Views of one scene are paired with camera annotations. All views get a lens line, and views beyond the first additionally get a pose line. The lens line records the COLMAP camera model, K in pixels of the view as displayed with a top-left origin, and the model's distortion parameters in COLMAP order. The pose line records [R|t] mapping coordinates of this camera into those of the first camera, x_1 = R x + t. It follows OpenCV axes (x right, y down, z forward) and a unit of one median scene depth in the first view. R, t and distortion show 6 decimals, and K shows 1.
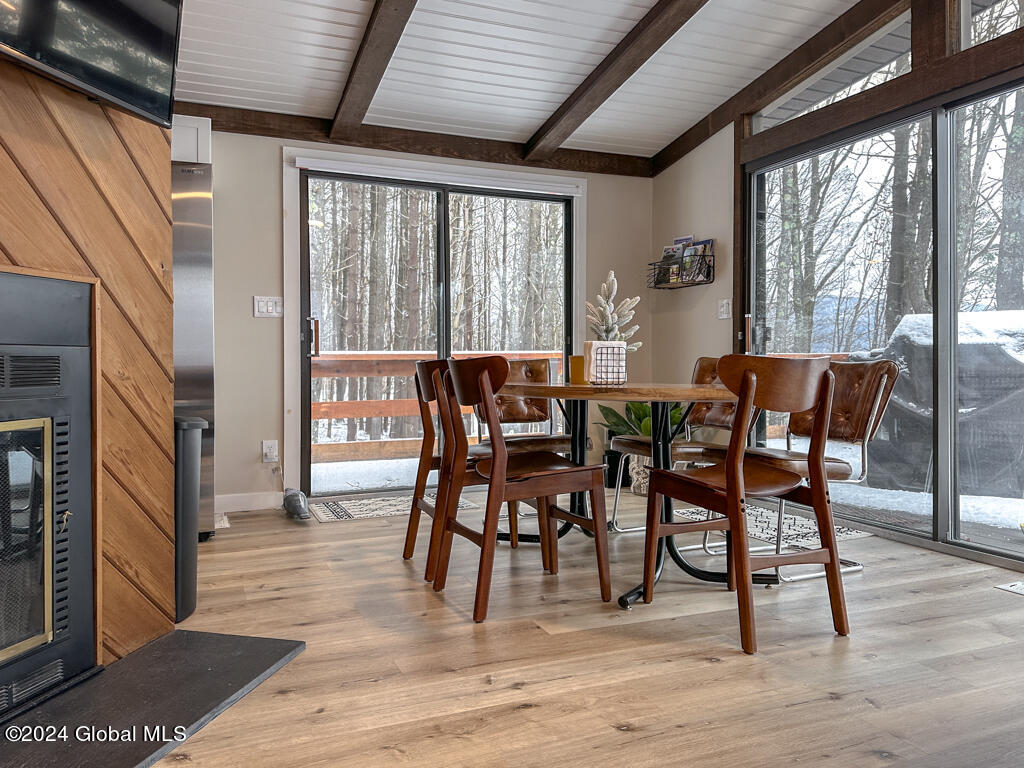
lens RADIAL K [[719.6, 0, 479.9], [0, 719.6, 372.9], [0, 0, 1]] dist [0.069926, -0.072155]
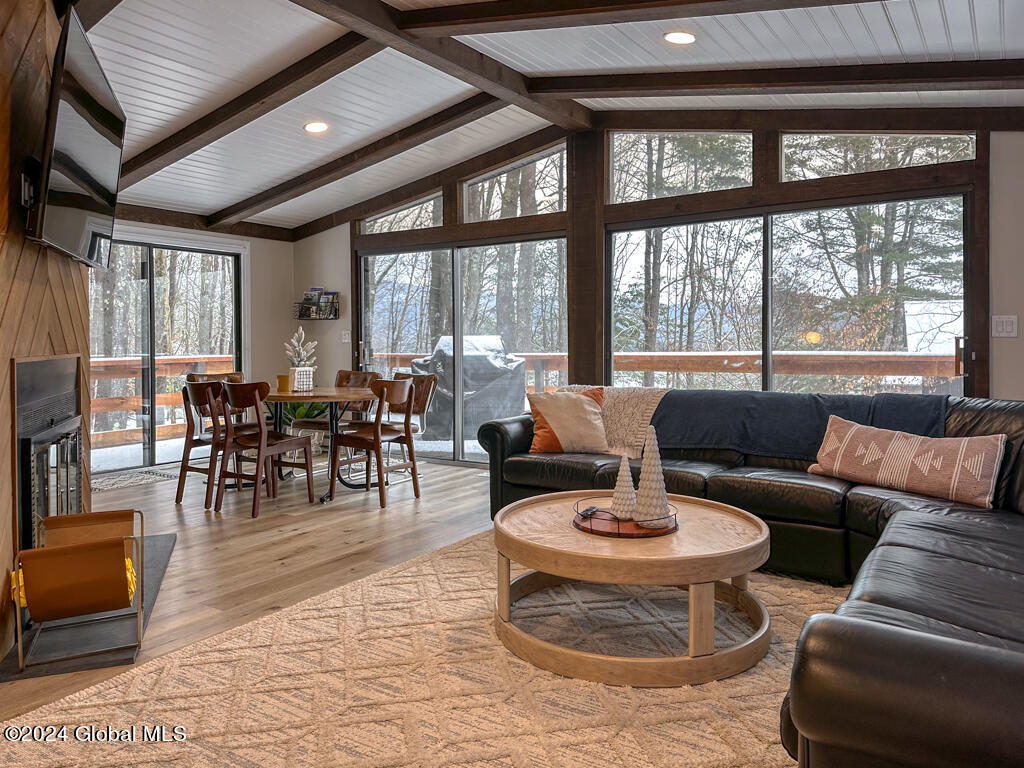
lens RADIAL K [[733.3, 0, 508.1], [0, 733.3, 343.7], [0, 0, 1]] dist [0.082348, -0.080503]
pose [[0.815876, 0.000821, 0.578226, -0.435487], [0.004765, 0.999955, -0.008143, -0.078471], [-0.578207, 0.009398, 0.815836, -0.753542]]
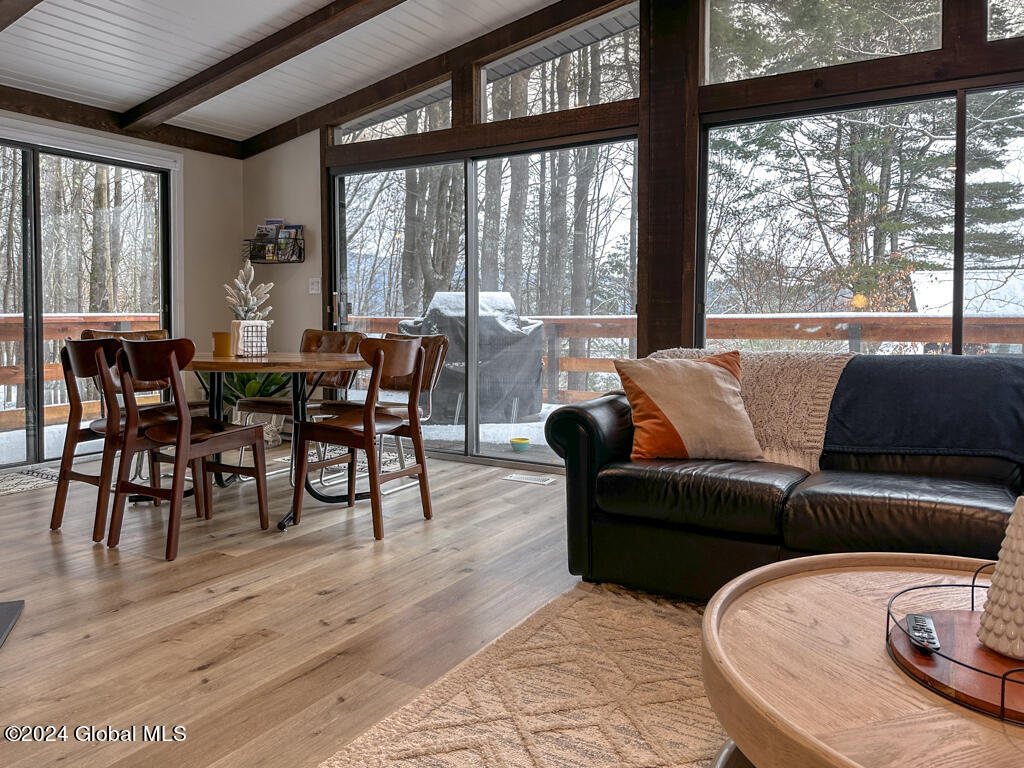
lens RADIAL K [[742.6, 0, 513.4], [0, 742.6, 337.1], [0, 0, 1]] dist [0.058257, -0.090734]
pose [[0.784372, -0.008420, 0.620234, -0.231090], [-0.003449, 0.999833, 0.017935, -0.036712], [-0.620282, -0.016206, 0.784212, -0.231573]]
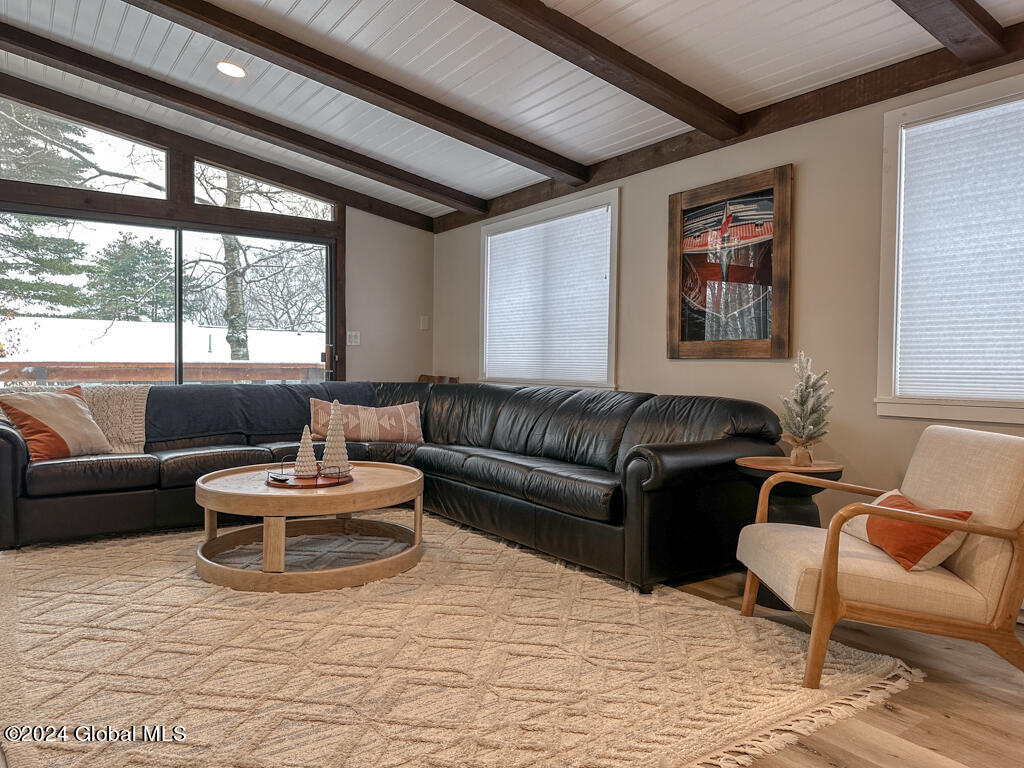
lens RADIAL K [[725.8, 0, 512.0], [0, 725.8, 384.0], [0, 0, 1]] dist [0.065352, -0.077364]
pose [[-0.242282, -0.020634, 0.969986, -0.937020], [0.001817, 0.999762, 0.021722, -0.035680], [-0.970204, 0.007025, -0.242187, -0.132514]]
